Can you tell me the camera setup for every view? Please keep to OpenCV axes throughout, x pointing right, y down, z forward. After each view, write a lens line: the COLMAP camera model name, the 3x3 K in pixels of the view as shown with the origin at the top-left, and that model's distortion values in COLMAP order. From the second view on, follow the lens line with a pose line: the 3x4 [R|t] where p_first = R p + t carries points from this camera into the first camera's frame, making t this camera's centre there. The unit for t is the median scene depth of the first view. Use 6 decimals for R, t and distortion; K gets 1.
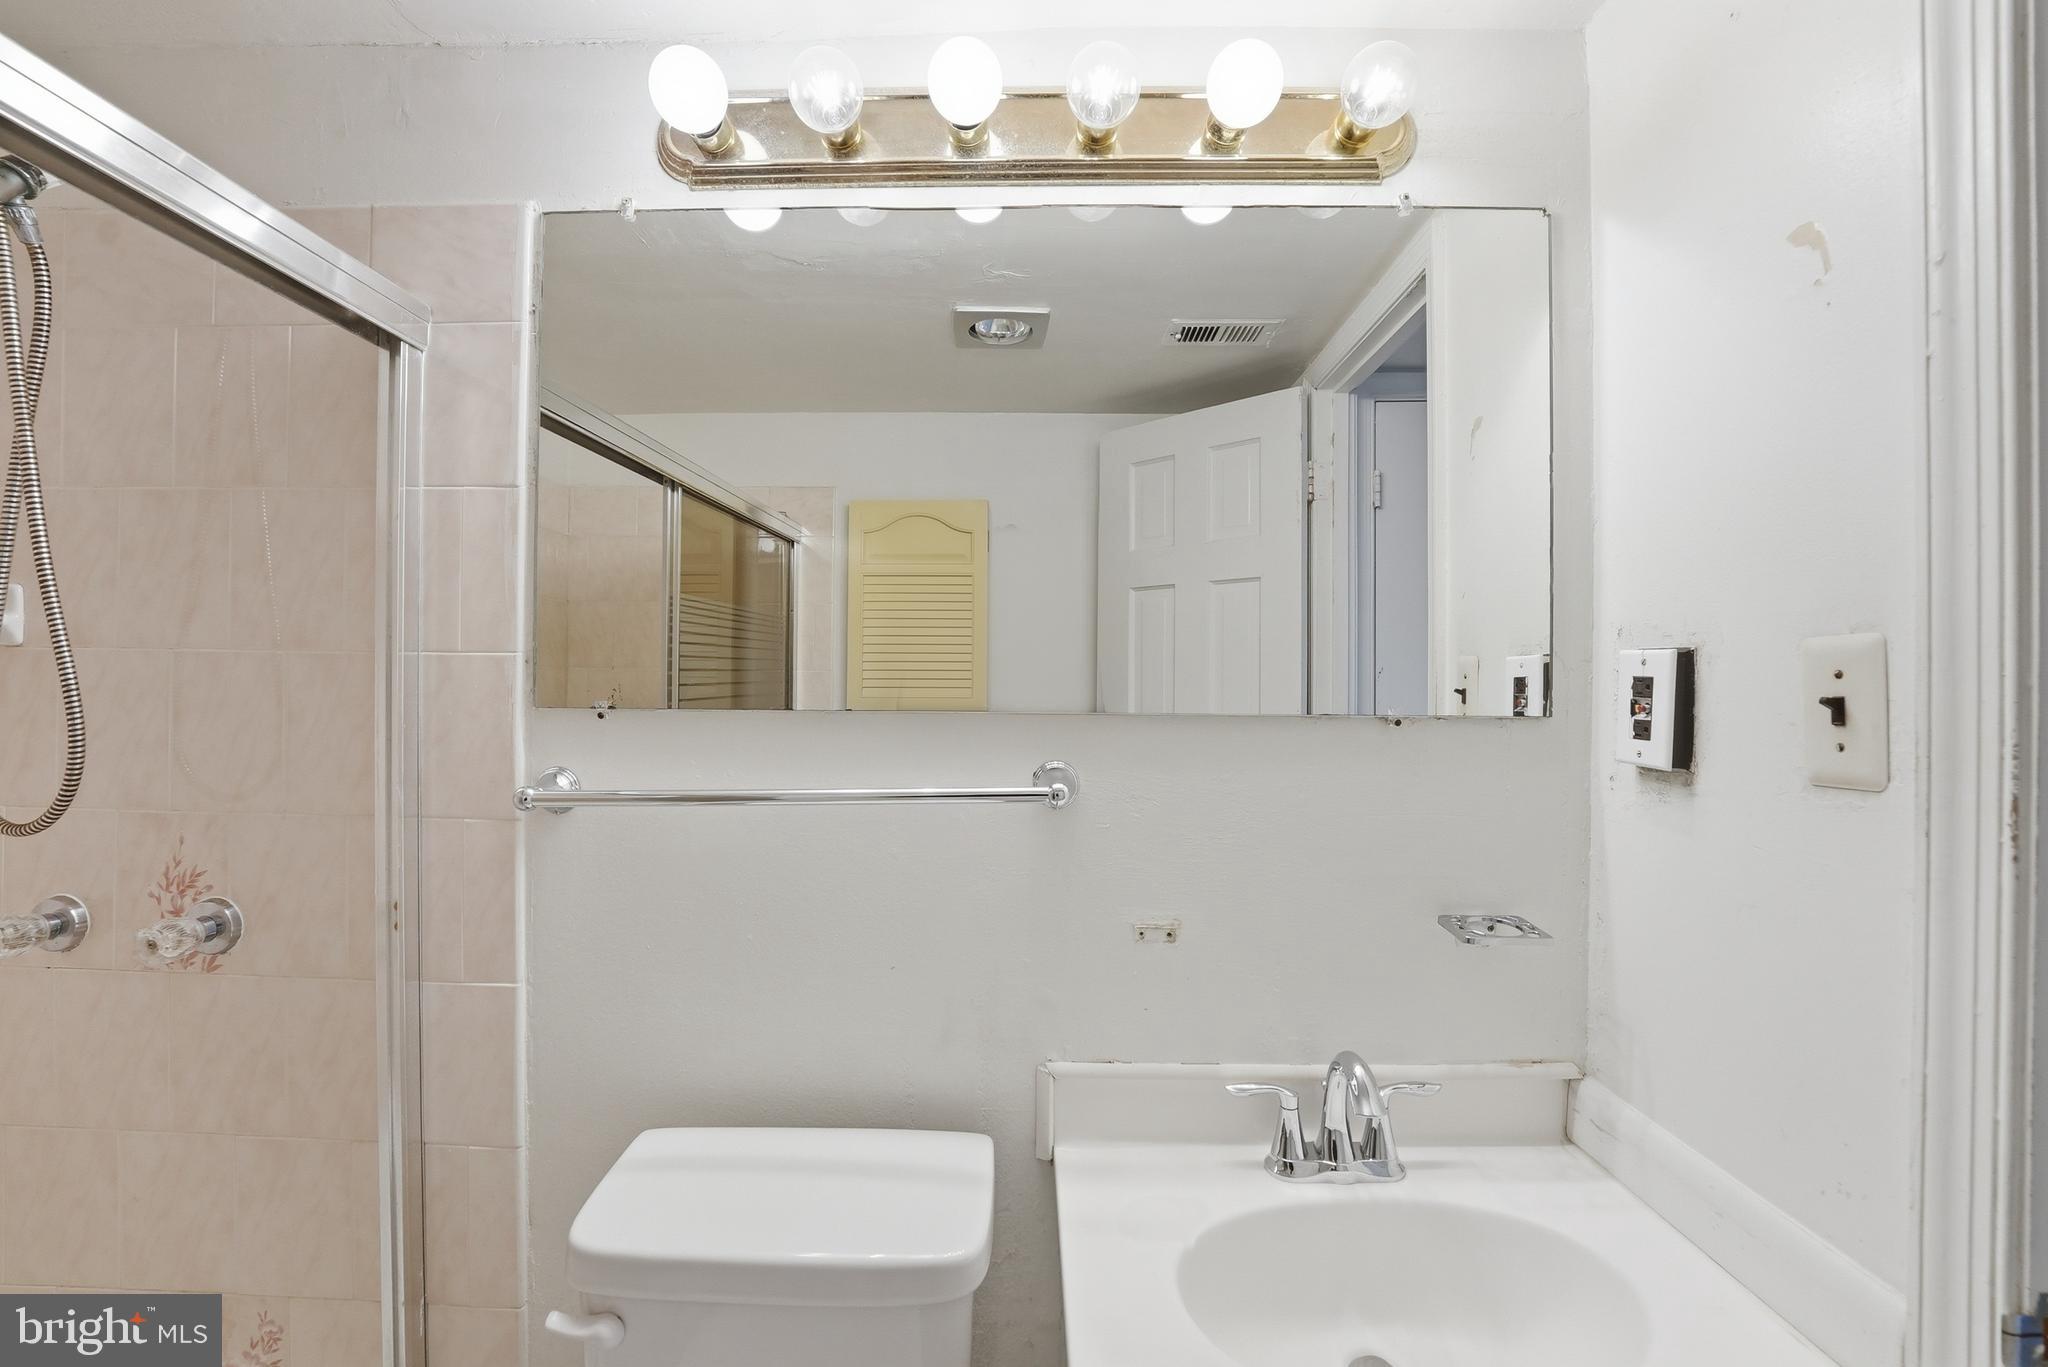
lens RADIAL K [[854.1, 0, 1023.5], [0, 854.1, 683.6], [0, 0, 1]] dist [-0.024004, 0.002852]
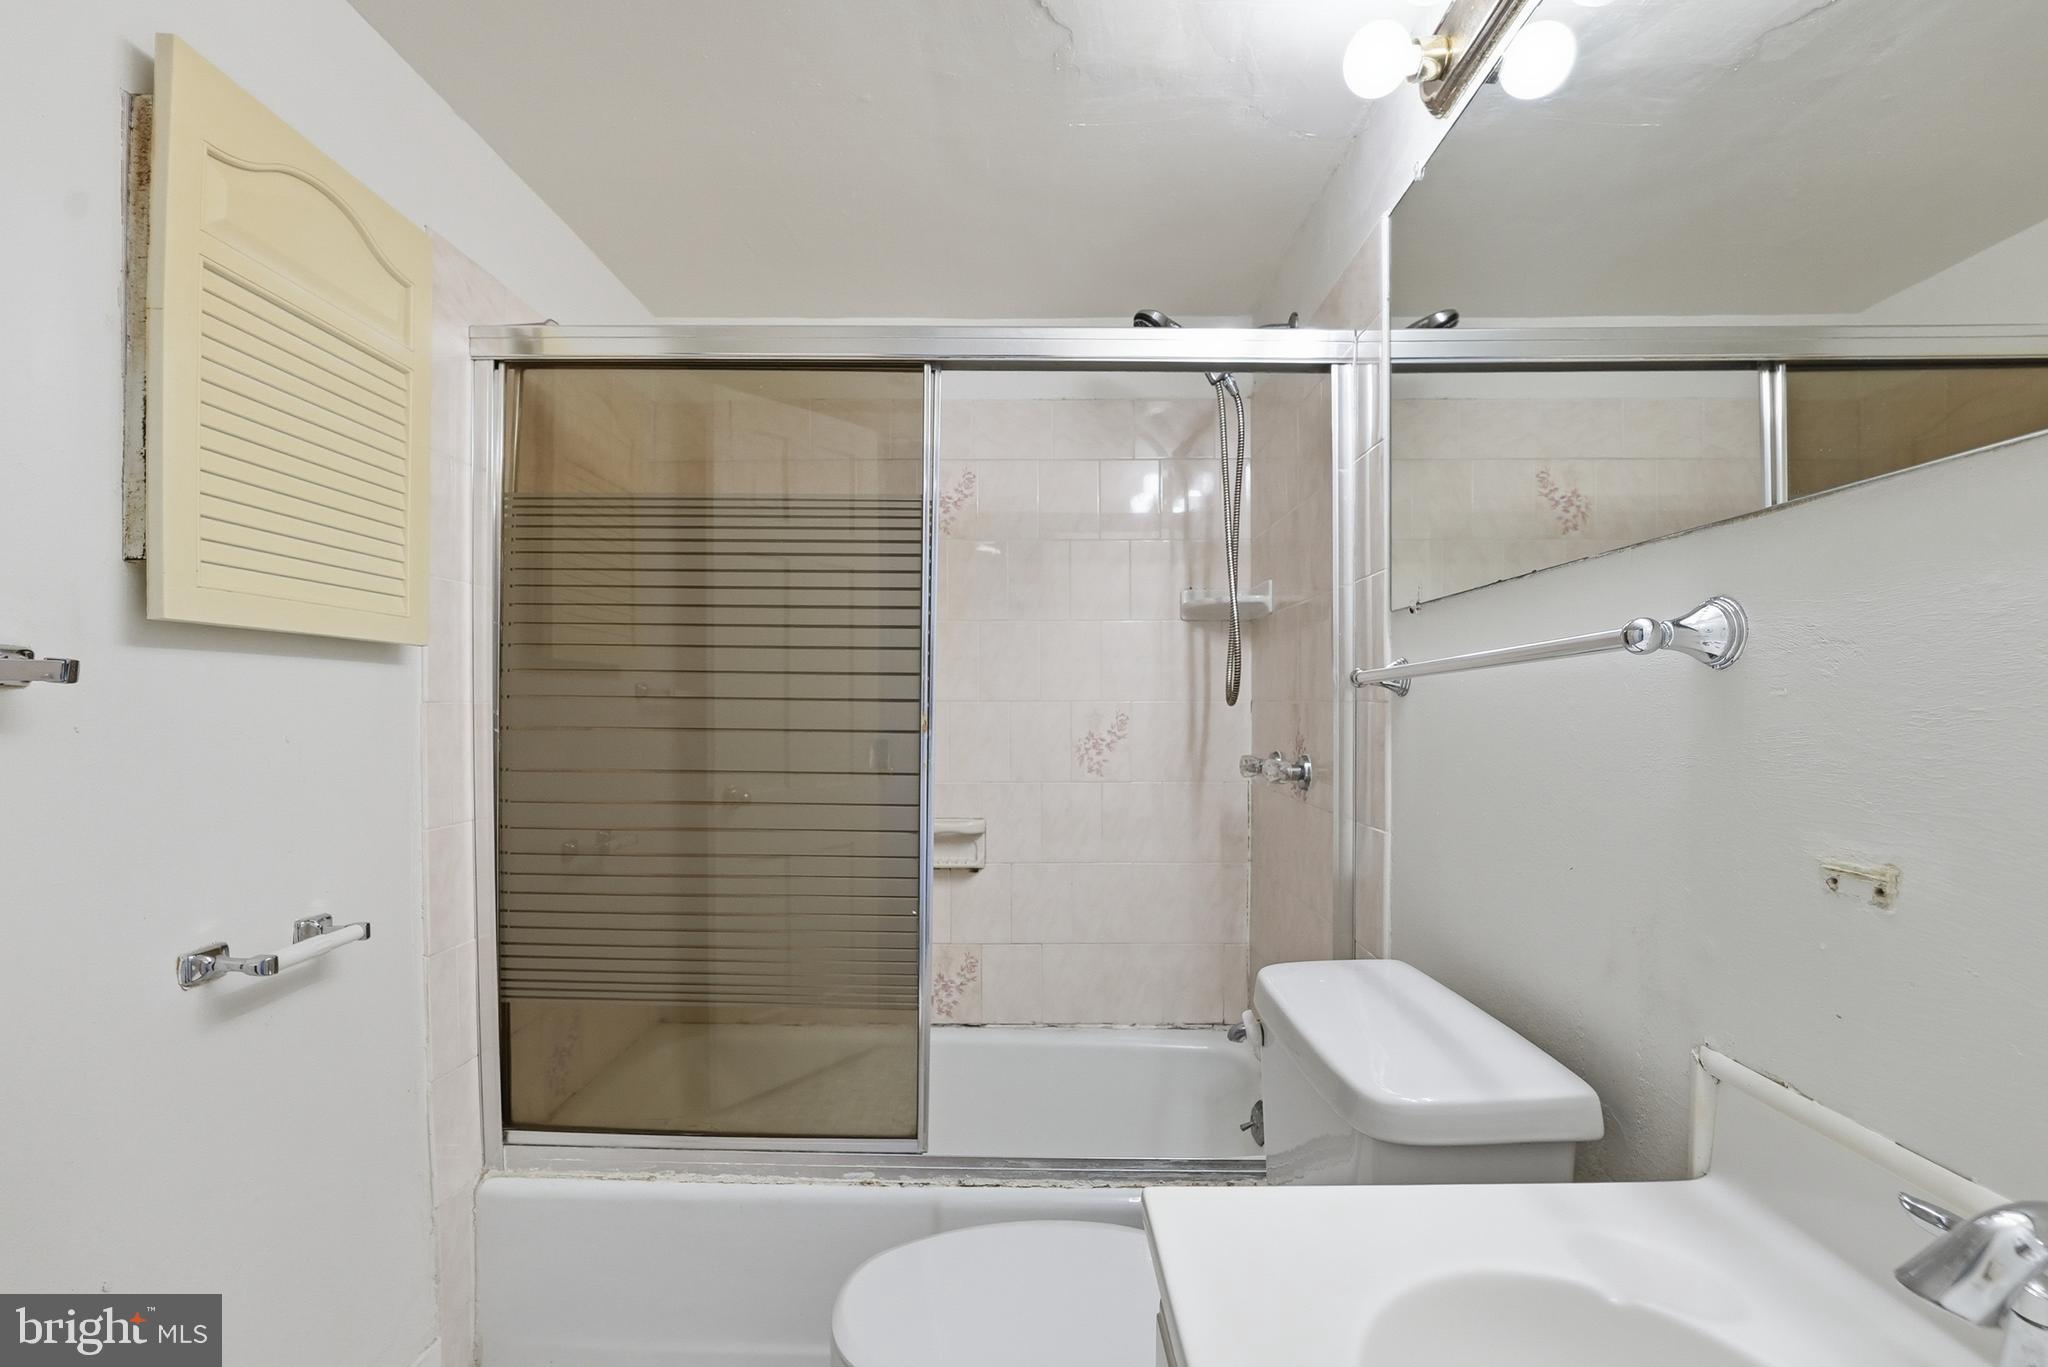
lens RADIAL K [[854.1, 0, 1025.0], [0, 854.1, 711.3], [0, 0, 1]] dist [-0.024004, 0.002852]
pose [[0.001301, -0.002875, -0.999995, 0.683958], [-0.004229, 0.999987, -0.002880, 0.184040], [0.999990, 0.004233, 0.001289, 0.461567]]
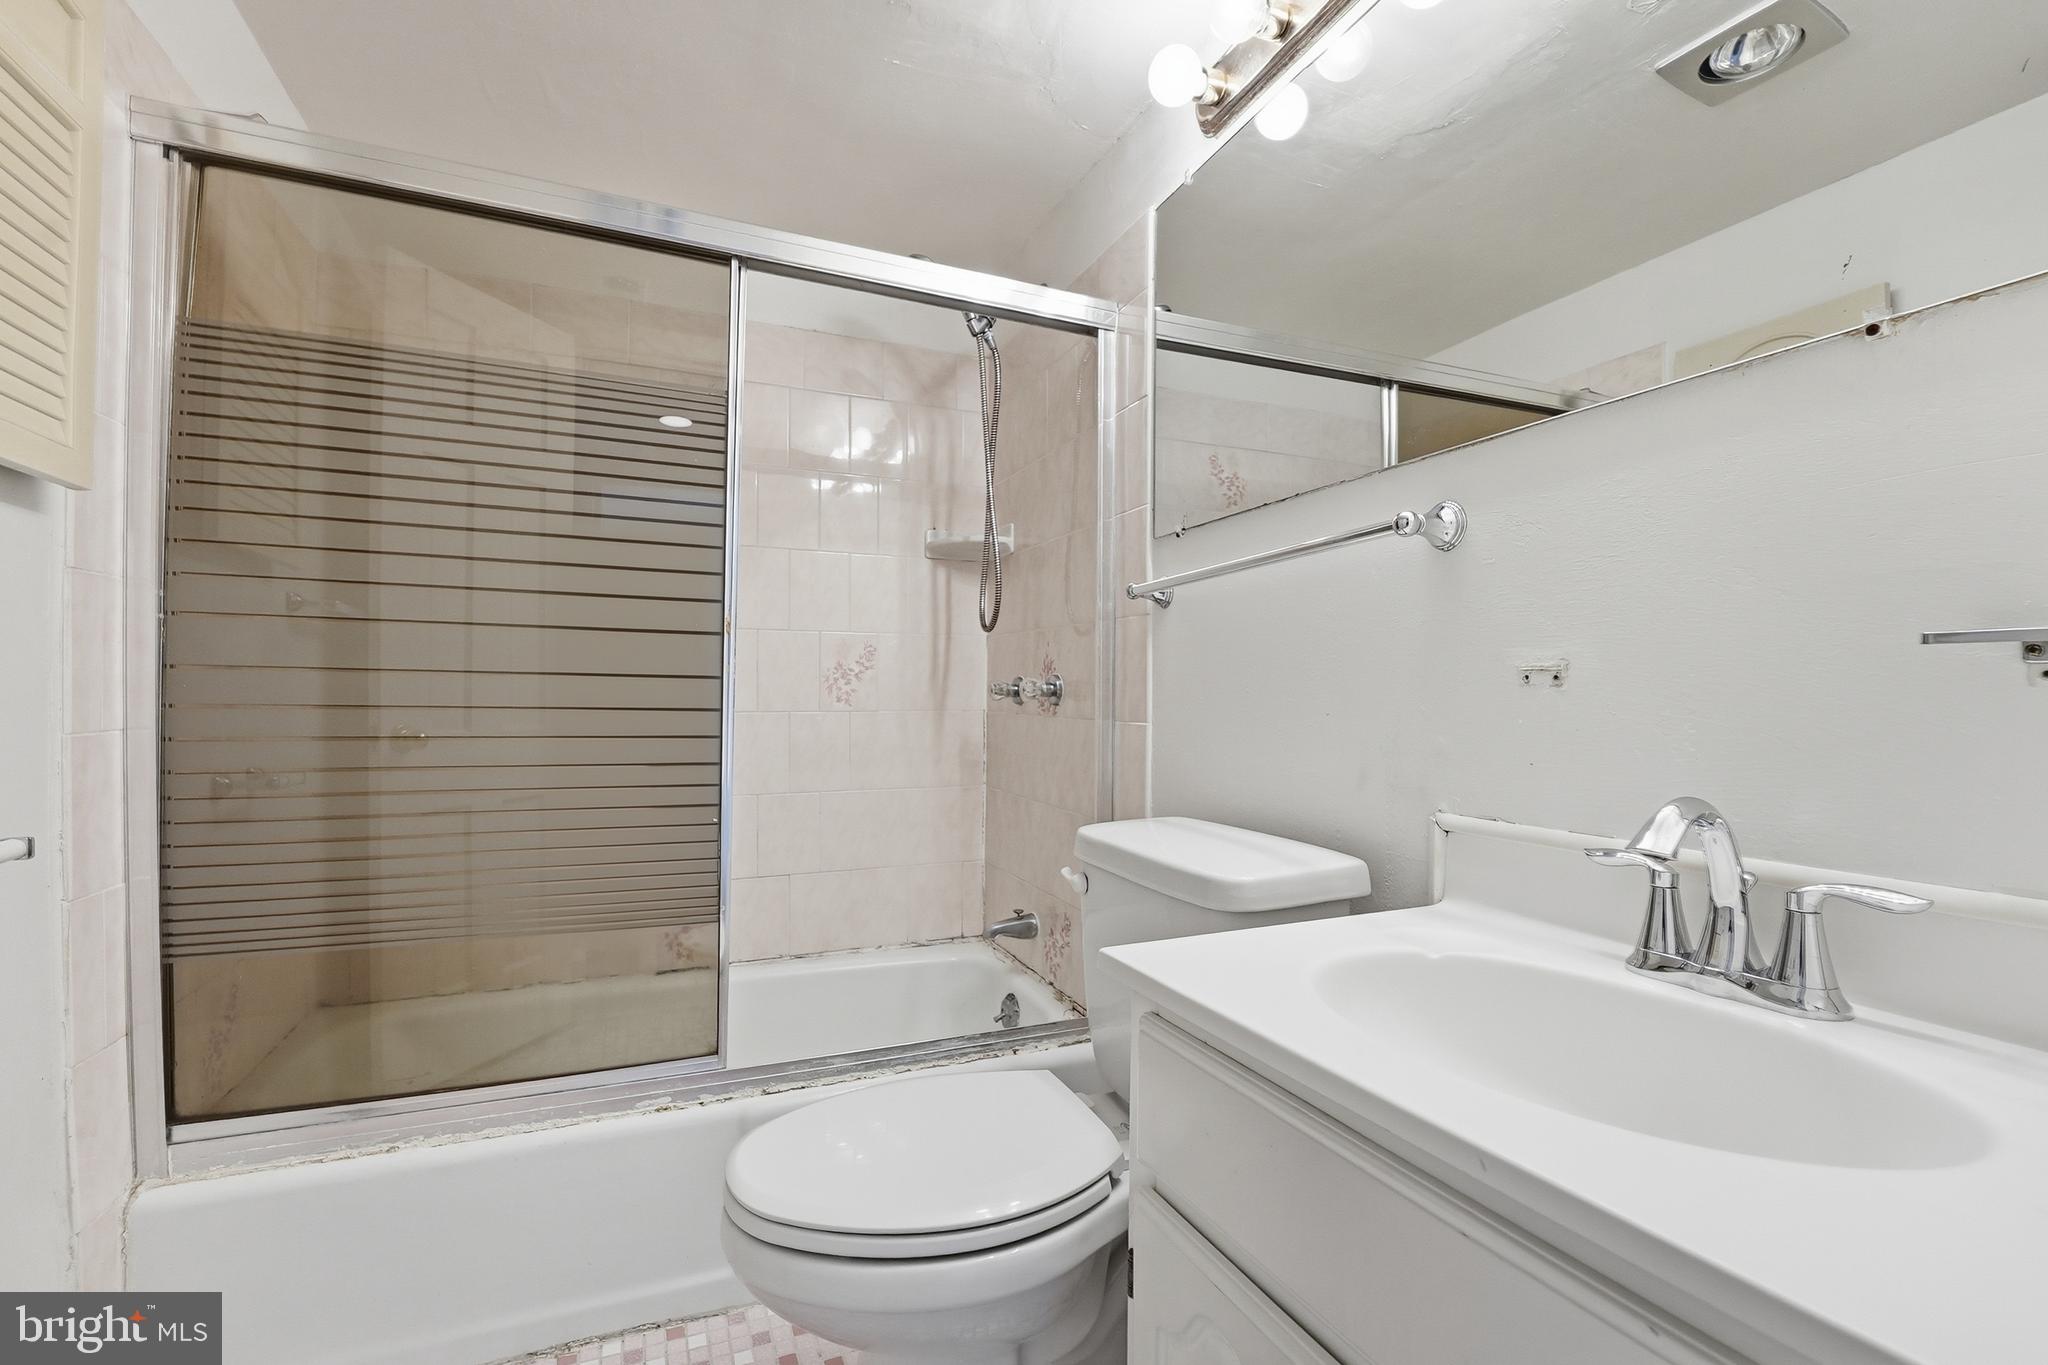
lens RADIAL K [[877.4, 0, 1004.9], [0, 877.4, 694.4], [0, 0, 1]] dist [-0.021486, 0.001398]
pose [[0.398780, -0.004634, -0.917035, 0.743466], [-0.008114, 0.999930, -0.008582, 0.320664], [0.917011, 0.010863, 0.398715, 0.143586]]
